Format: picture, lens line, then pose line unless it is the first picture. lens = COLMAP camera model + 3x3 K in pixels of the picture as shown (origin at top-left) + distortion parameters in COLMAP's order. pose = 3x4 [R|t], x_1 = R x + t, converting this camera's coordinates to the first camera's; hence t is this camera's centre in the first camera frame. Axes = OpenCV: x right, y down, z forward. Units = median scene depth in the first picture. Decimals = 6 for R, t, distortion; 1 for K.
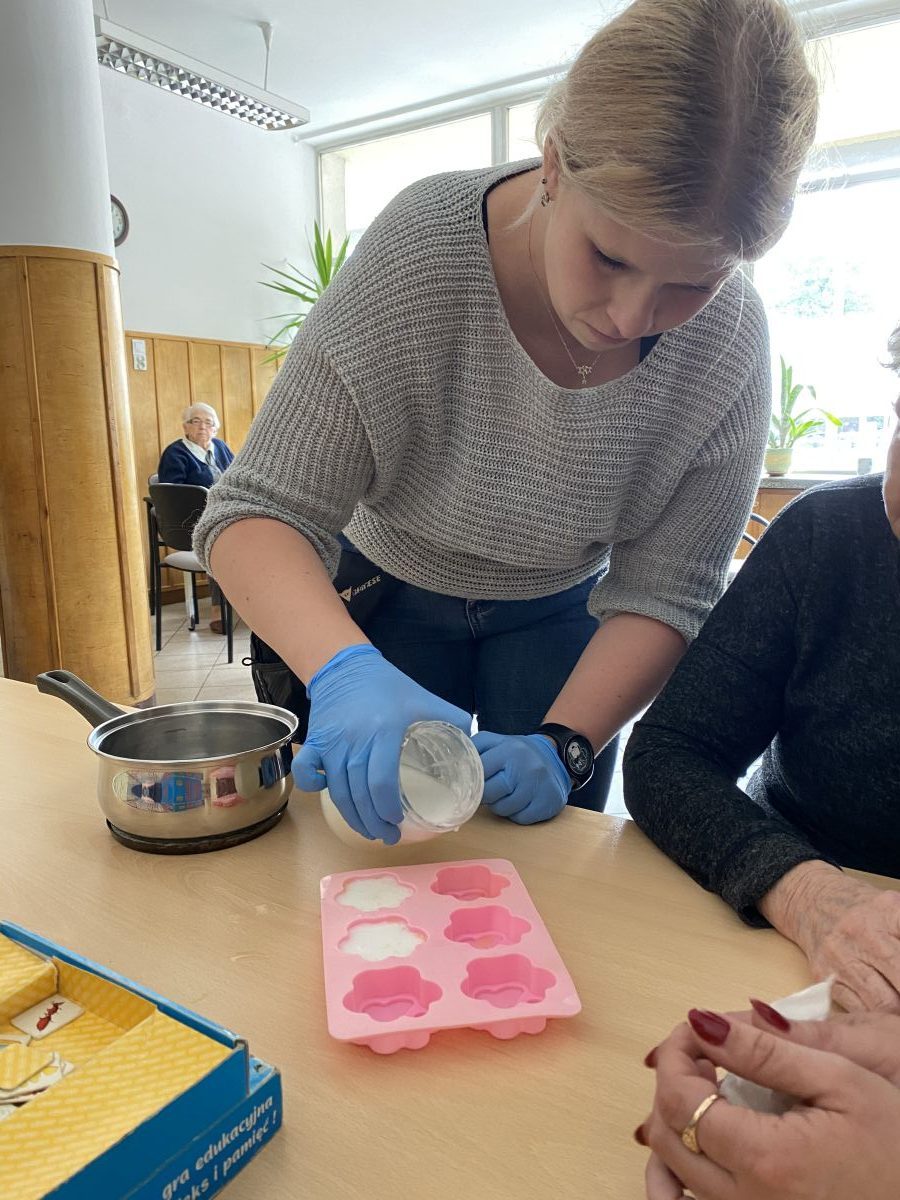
lens RADIAL K [[889.7, 0, 449.9], [0, 889.7, 617.9], [0, 0, 1]] dist [-0.001999, -0.005255]
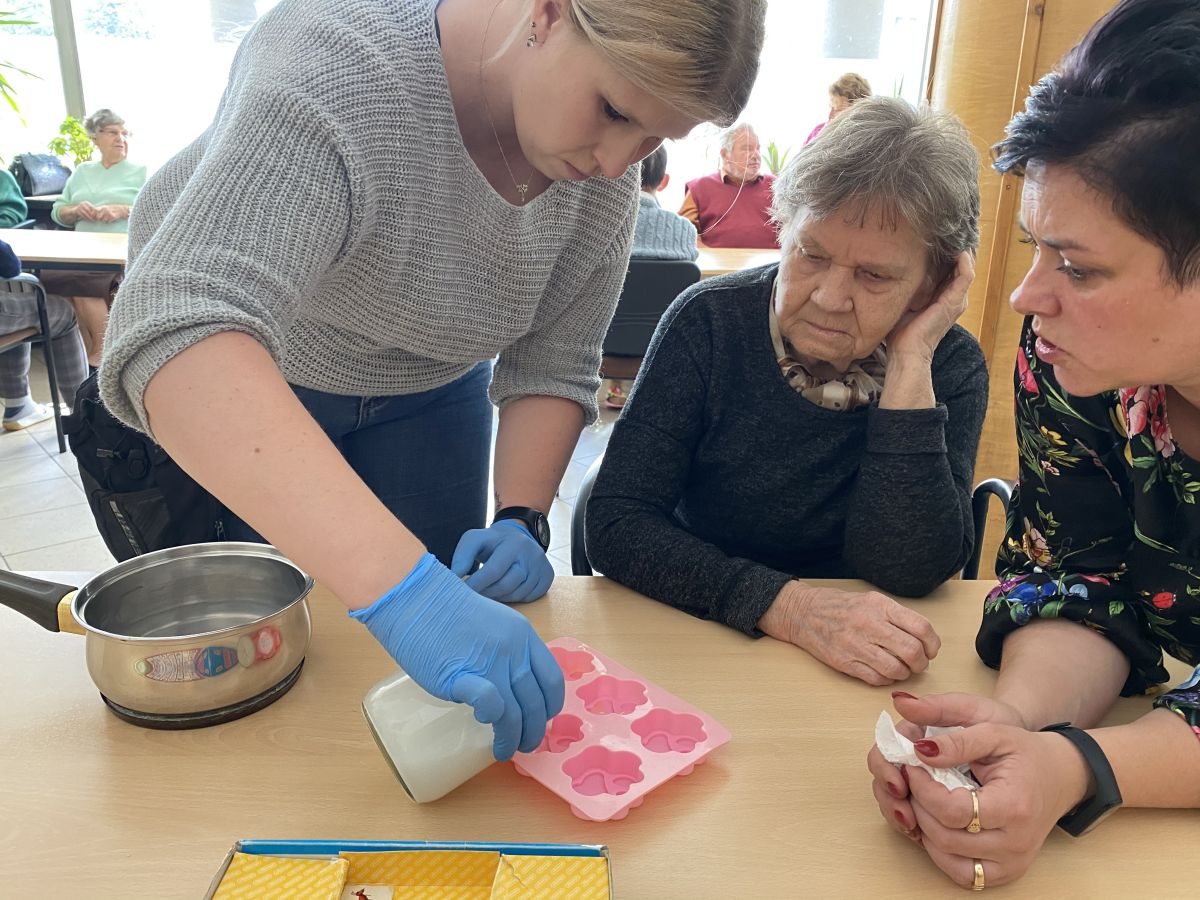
lens RADIAL K [[889.7, 0, 600.0], [0, 889.7, 450.0], [0, 0, 1]] dist [-0.001999, -0.005255]
pose [[0.835583, -0.142063, 0.530679, -0.425305], [0.077819, 0.986853, 0.141651, -0.115282], [-0.543825, -0.077065, 0.835653, 0.017516]]
